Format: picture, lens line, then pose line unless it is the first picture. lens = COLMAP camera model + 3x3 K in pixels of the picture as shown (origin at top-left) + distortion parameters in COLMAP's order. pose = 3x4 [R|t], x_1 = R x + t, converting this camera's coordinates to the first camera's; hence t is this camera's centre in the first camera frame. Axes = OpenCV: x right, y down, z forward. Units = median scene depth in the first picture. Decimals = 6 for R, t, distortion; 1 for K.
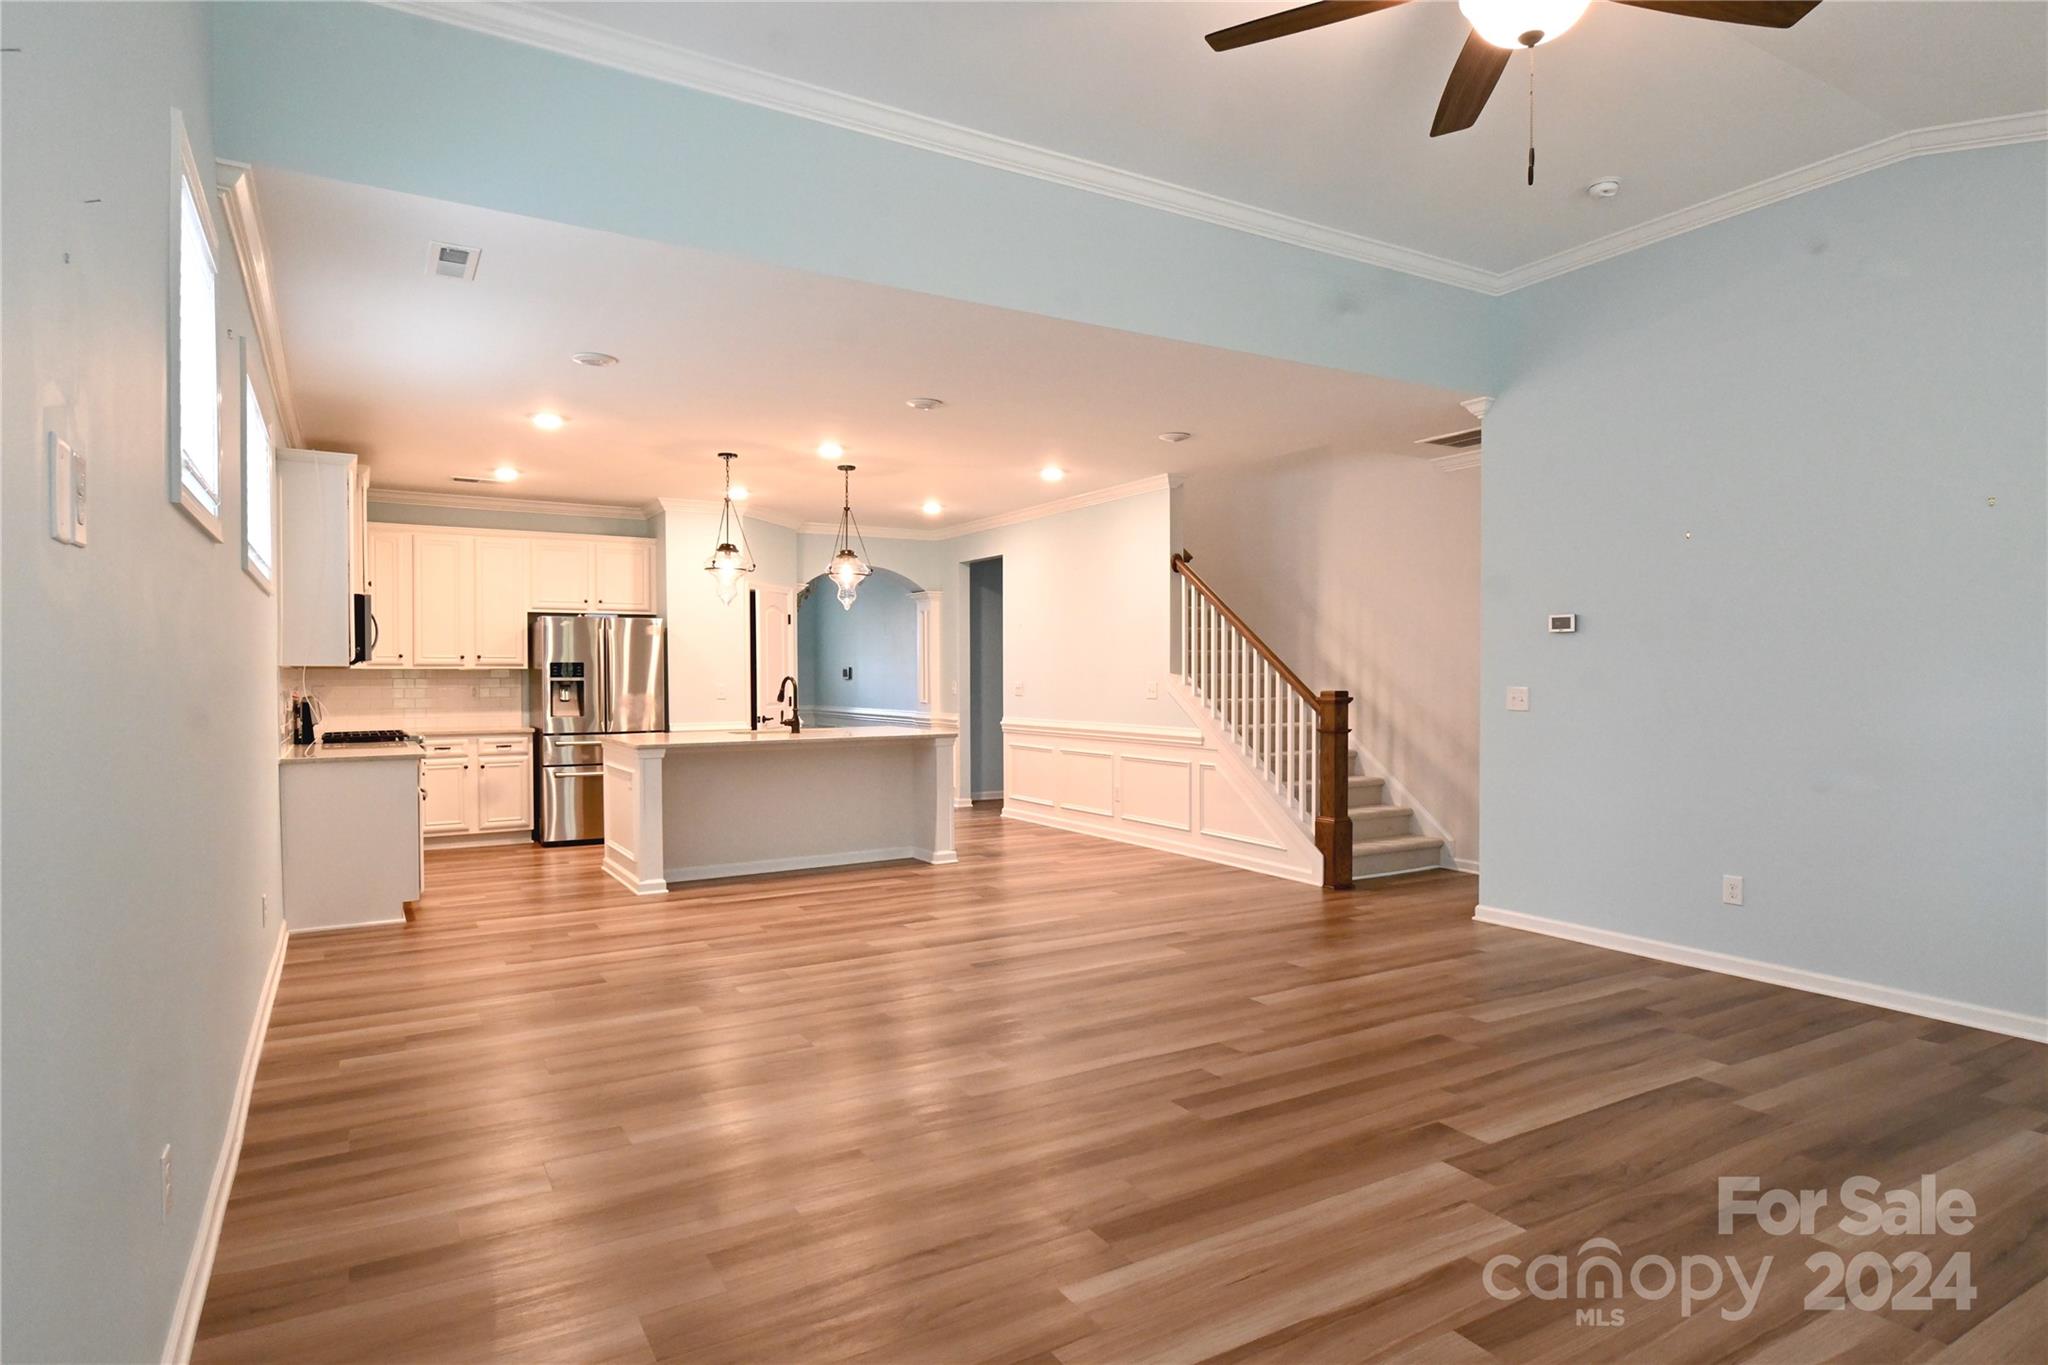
lens RADIAL K [[1131.5, 0, 1028.3], [0, 1131.5, 697.3], [0, 0, 1]] dist [0.004107, -0.001202]
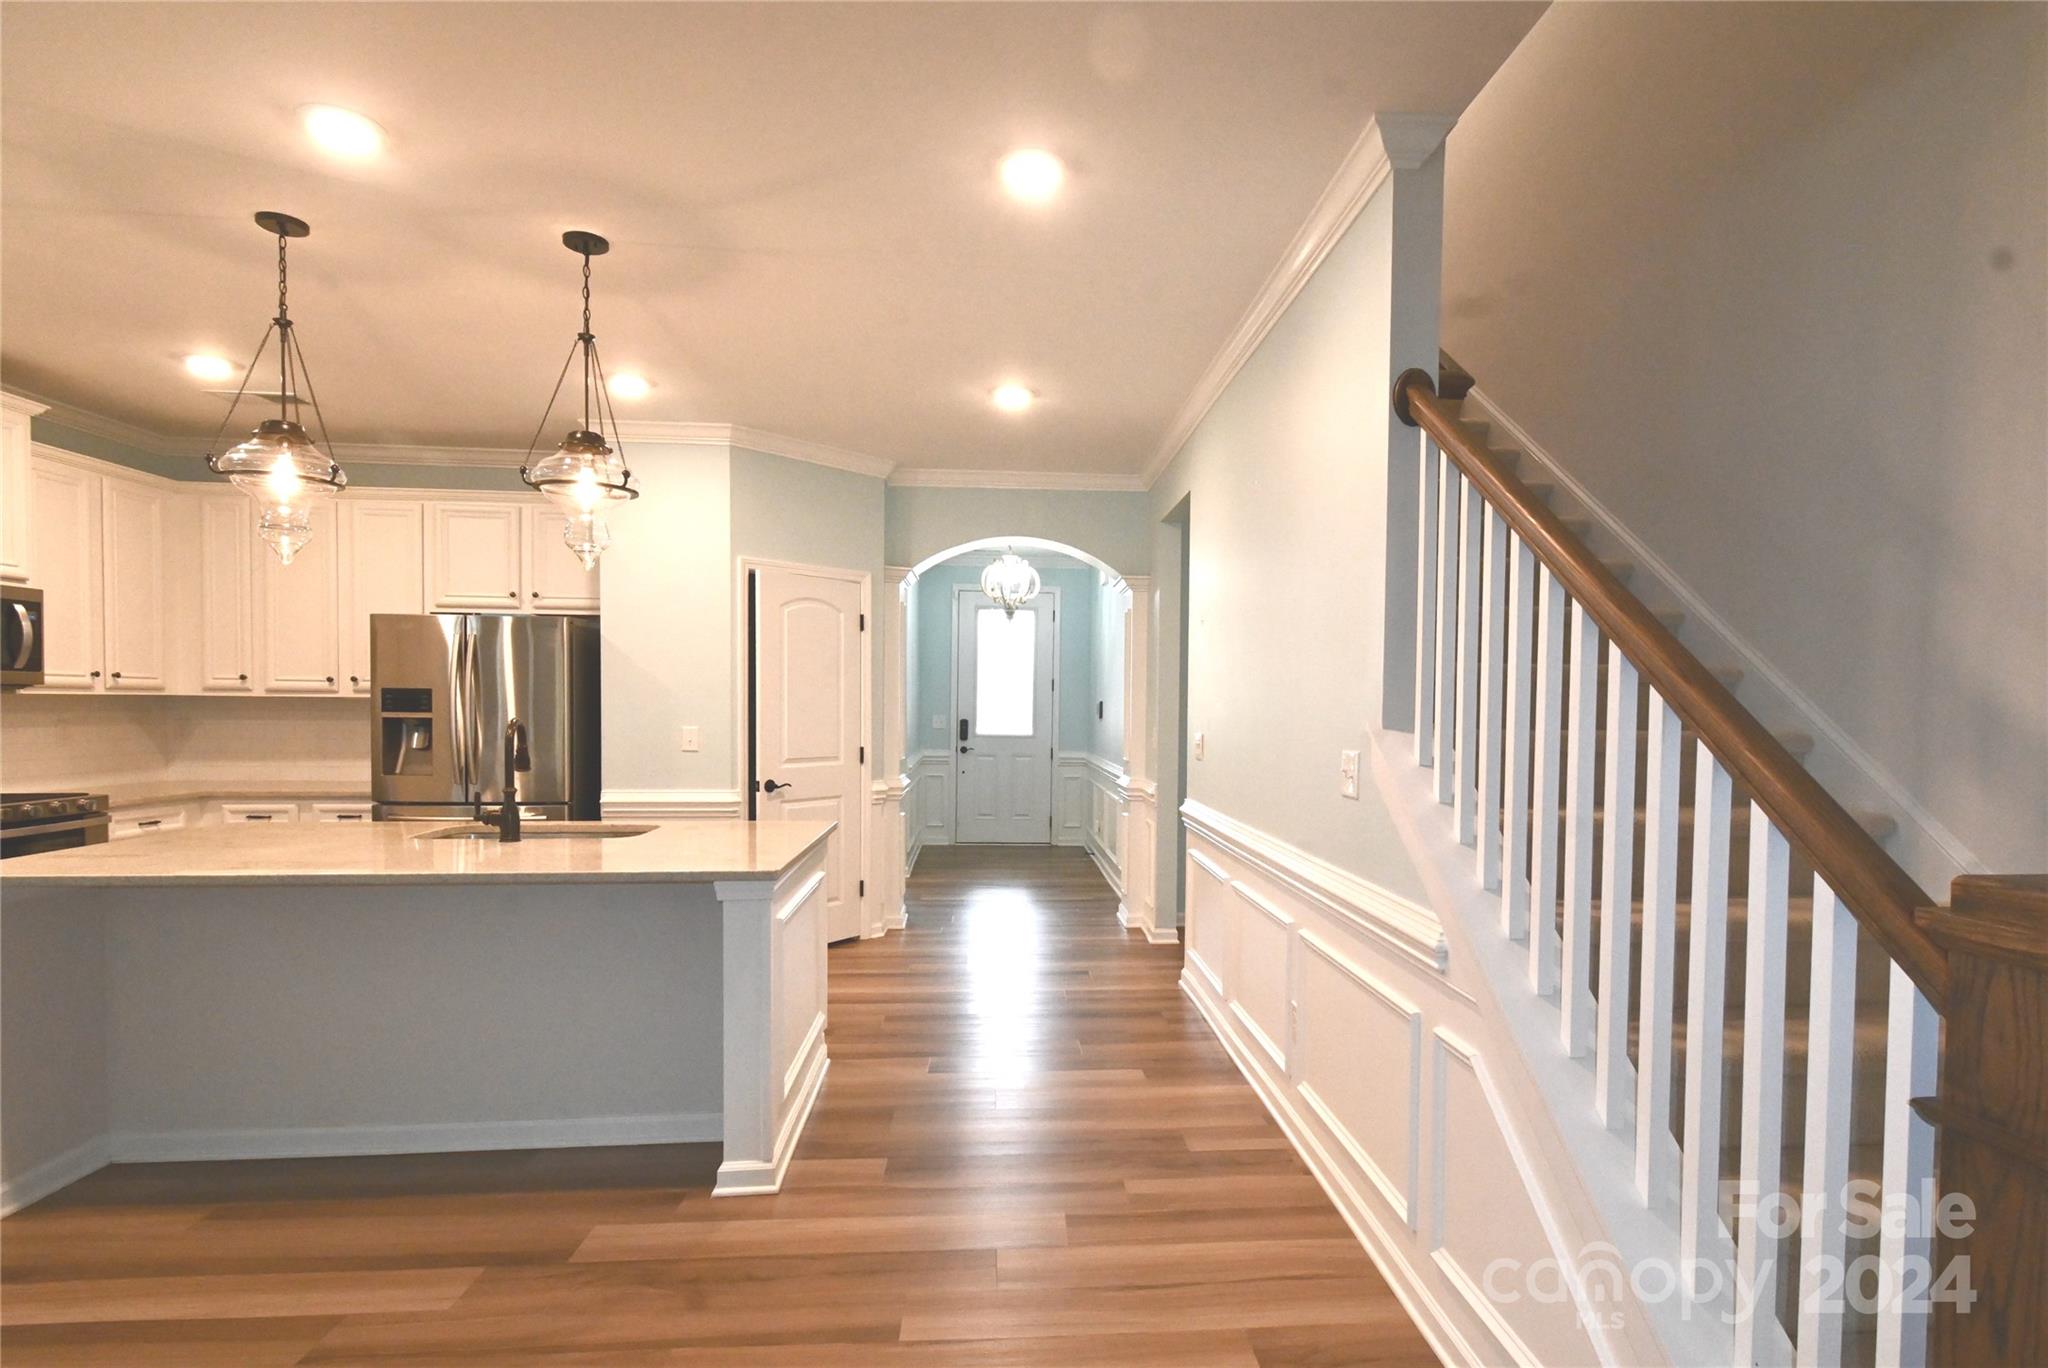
lens RADIAL K [[1017.6, 0, 1077.5], [0, 1017.6, 729.5], [0, 0, 1]] dist [0.001400, -0.000457]
pose [[0.897617, 0.023226, -0.440164, 0.183516], [-0.022297, 0.999725, 0.007283, -0.022196], [0.440212, 0.003277, 0.897888, 0.715920]]
